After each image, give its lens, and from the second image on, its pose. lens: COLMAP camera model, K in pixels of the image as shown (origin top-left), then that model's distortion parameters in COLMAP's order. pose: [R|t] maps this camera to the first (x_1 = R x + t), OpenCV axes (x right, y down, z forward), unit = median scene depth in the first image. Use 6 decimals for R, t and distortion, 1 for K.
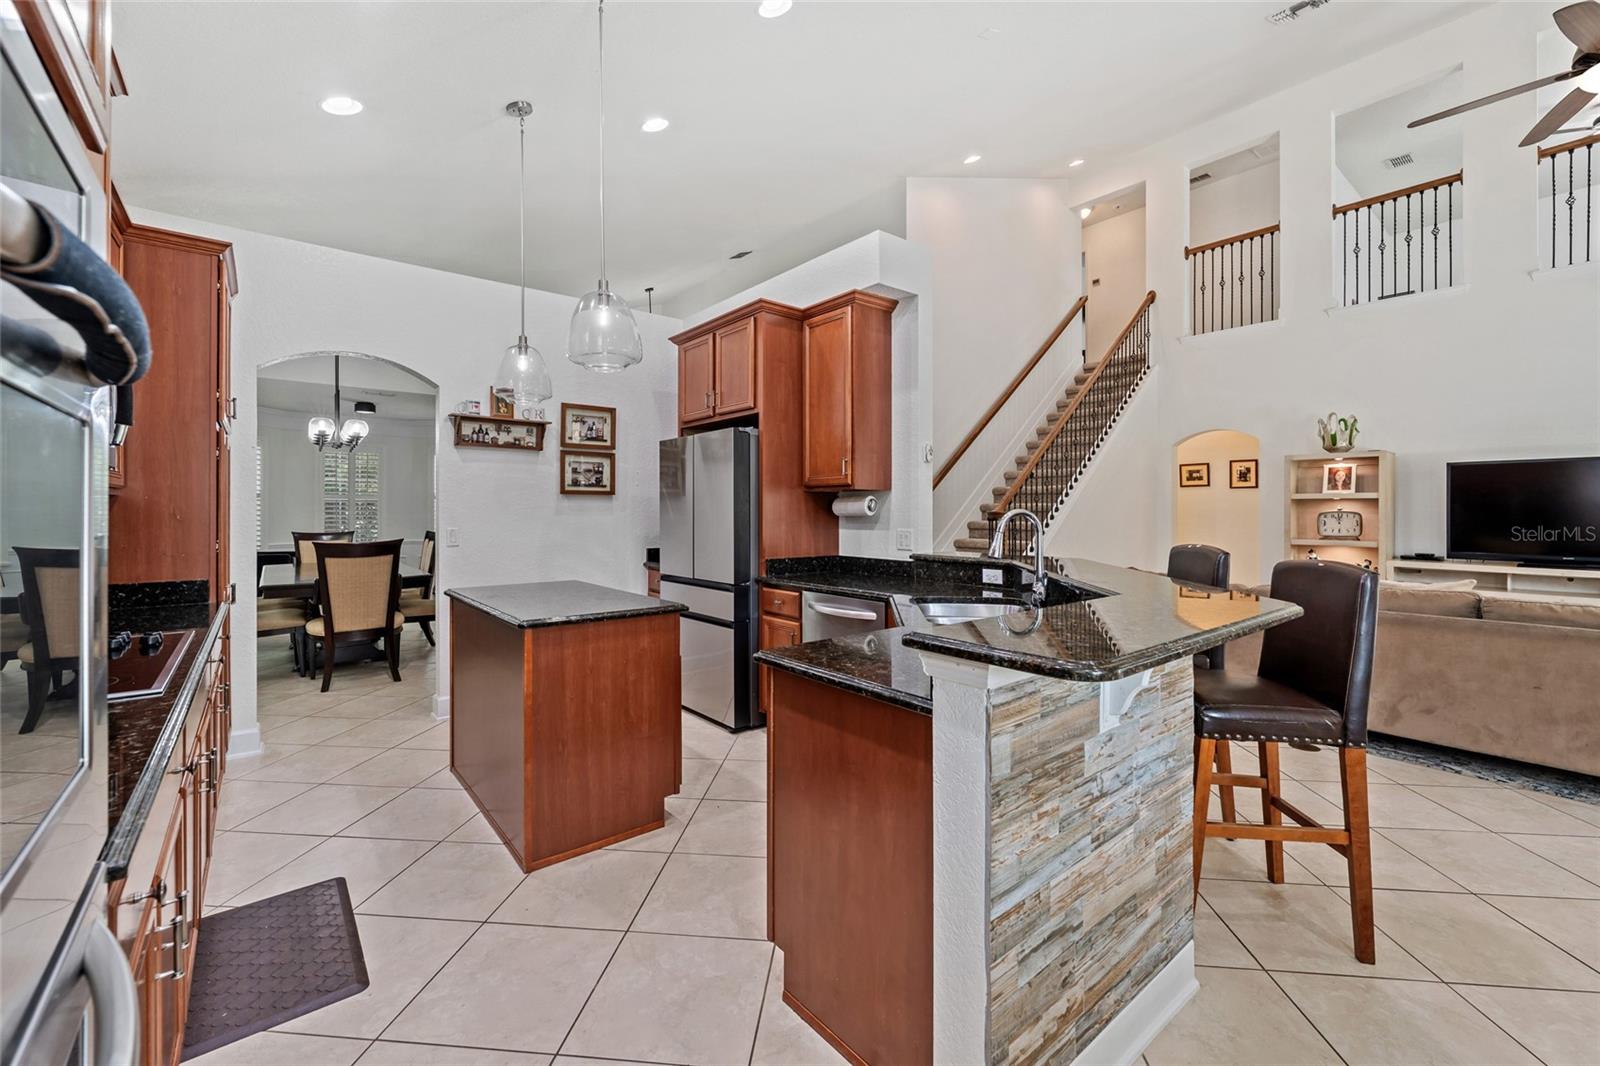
lens RADIAL K [[655.7, 0, 798.7], [0, 655.7, 514.9], [0, 0, 1]] dist [-0.000706, 0.000069]
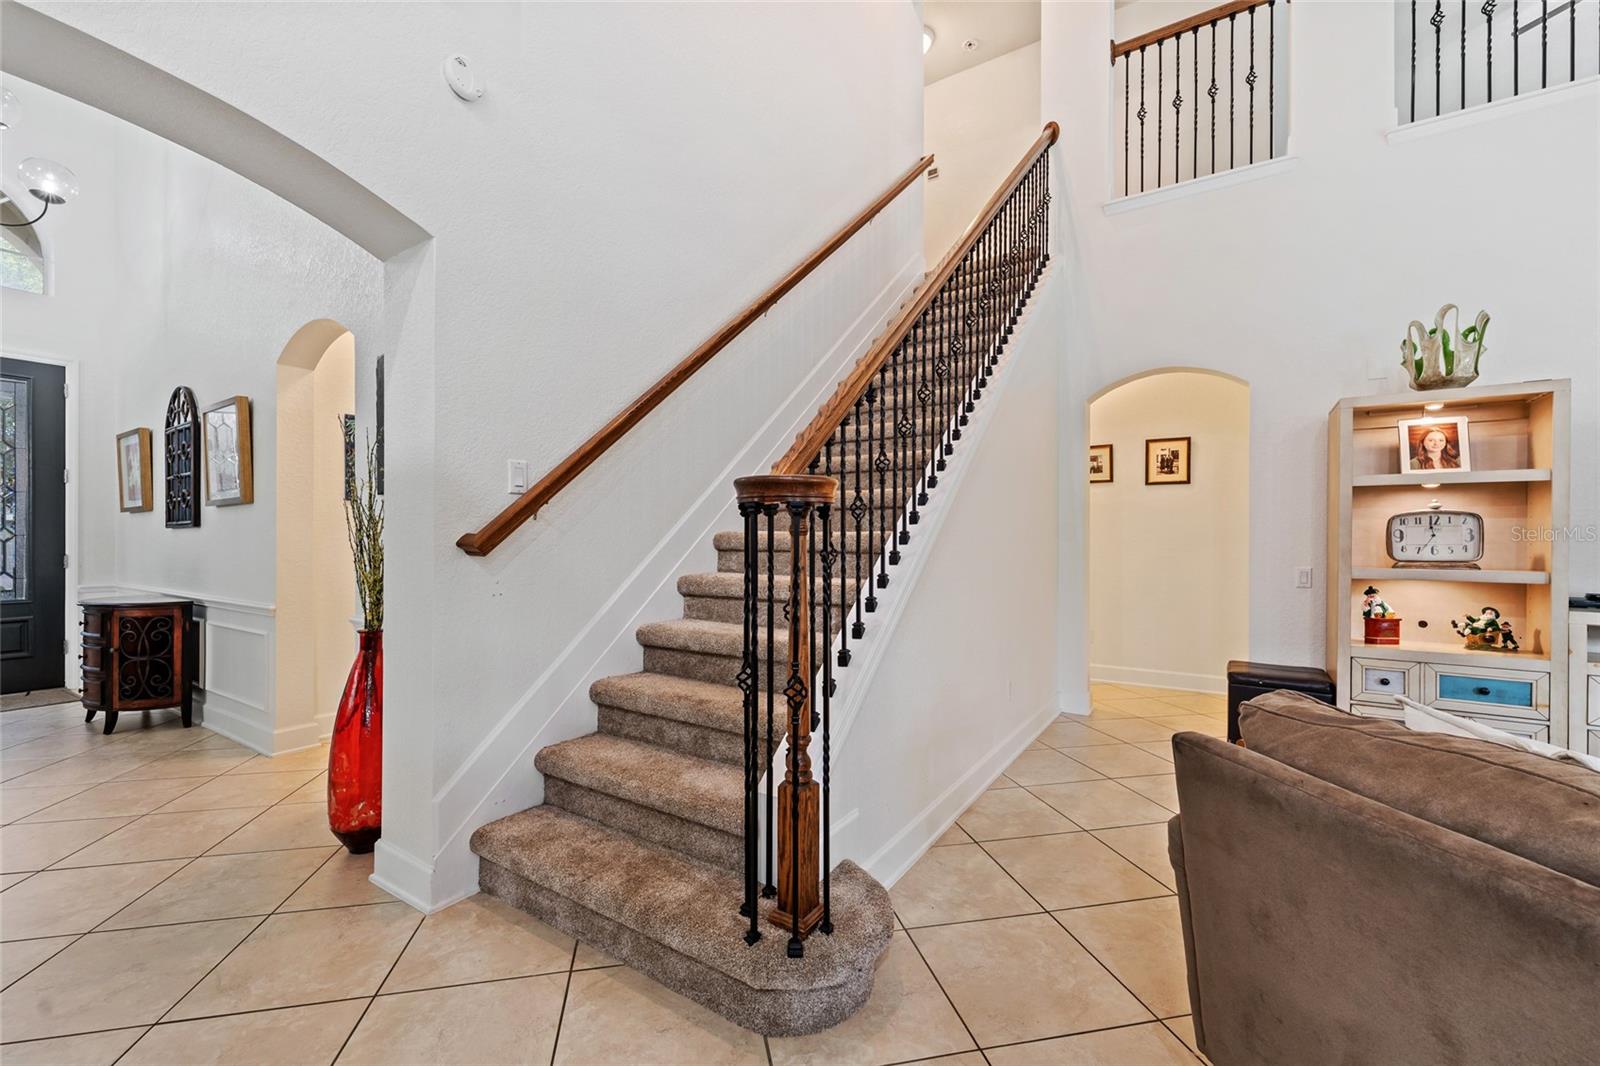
lens RADIAL K [[641.6, 0, 805.5], [0, 641.6, 533.6], [0, 0, 1]] dist [-0.002052, -0.000103]
pose [[0.948572, 0.006899, 0.316487, 0.190510], [-0.001825, 0.999865, -0.016326, 0.018577], [-0.316557, 0.014909, 0.948456, 0.621387]]
